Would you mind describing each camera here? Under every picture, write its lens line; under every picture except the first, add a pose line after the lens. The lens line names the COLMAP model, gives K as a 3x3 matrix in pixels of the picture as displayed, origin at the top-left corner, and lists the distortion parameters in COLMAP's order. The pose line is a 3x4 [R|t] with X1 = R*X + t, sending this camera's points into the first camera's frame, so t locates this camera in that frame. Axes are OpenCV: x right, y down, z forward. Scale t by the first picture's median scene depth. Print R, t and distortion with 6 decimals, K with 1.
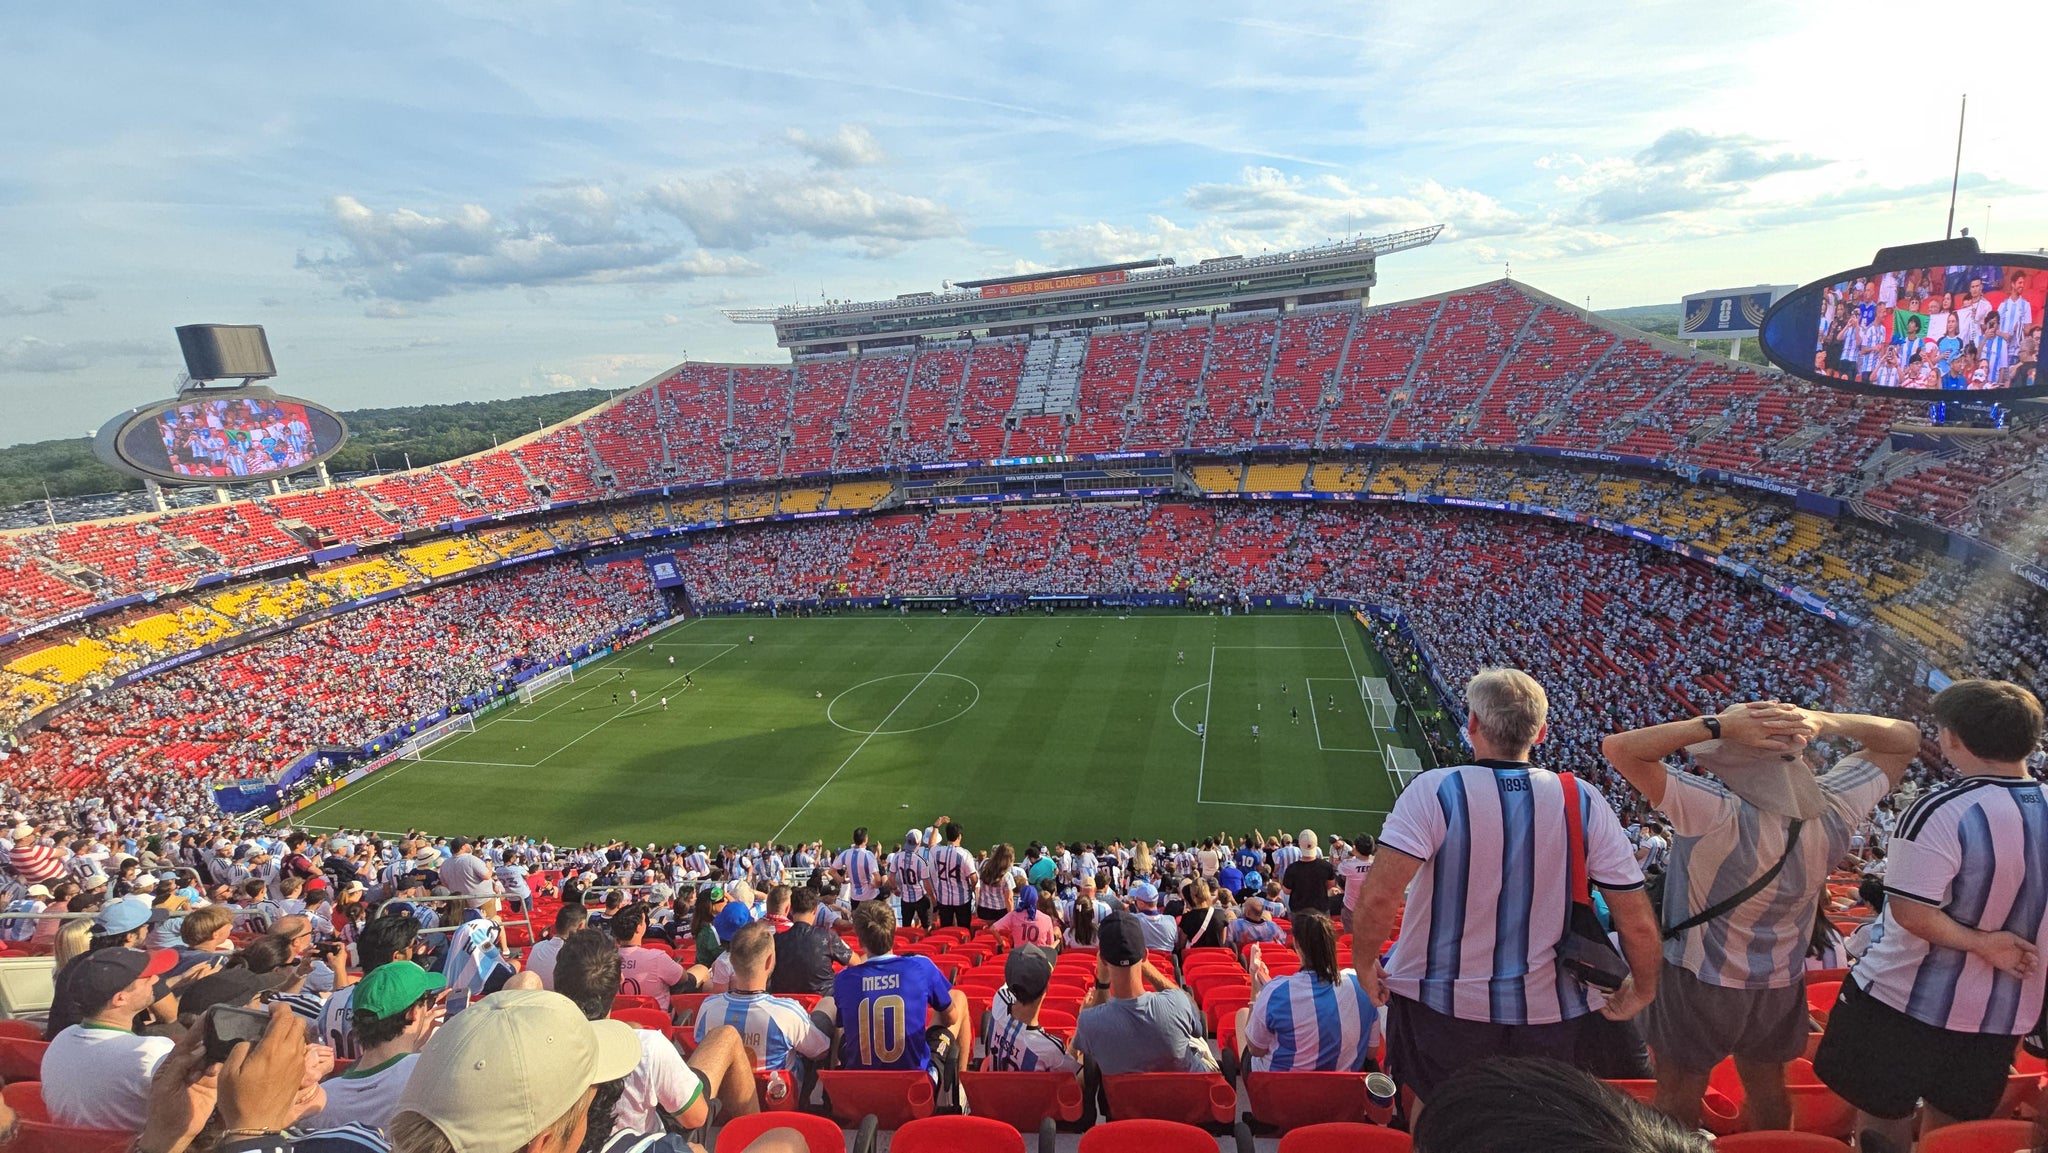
lens RADIAL K [[840.2, 0, 1024.0], [0, 840.2, 576.5], [0, 0, 1]] dist [-0.000727, -0.000036]
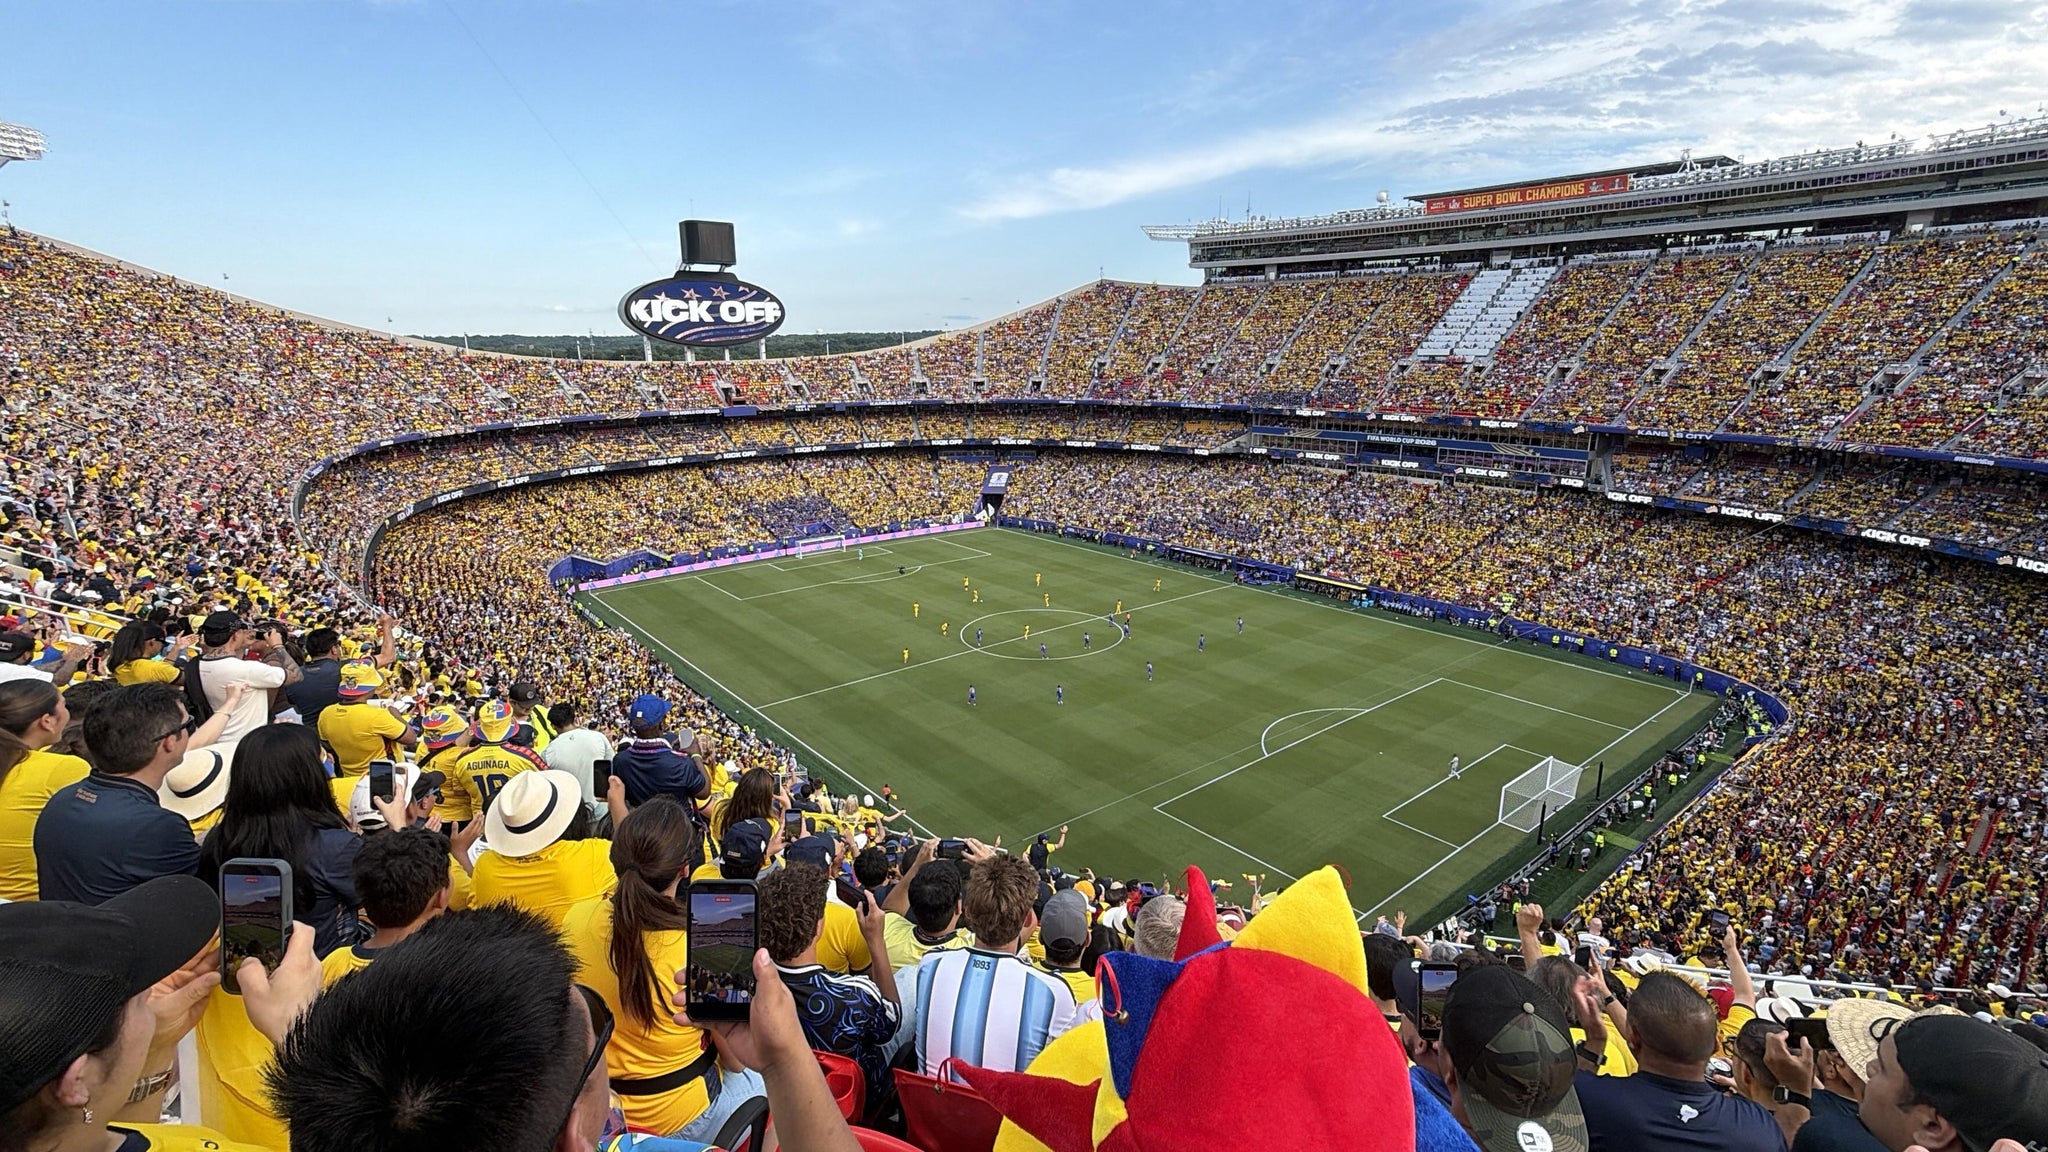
lens RADIAL K [[941.5, 0, 1024.0], [0, 941.5, 576.0], [0, 0, 1]] dist [0.000046, 0.000056]
pose [[0.802806, 0.219381, -0.554414, 0.214999], [-0.203679, 0.974818, 0.090801, -0.001772], [0.560373, 0.040027, 0.827273, 0.066843]]
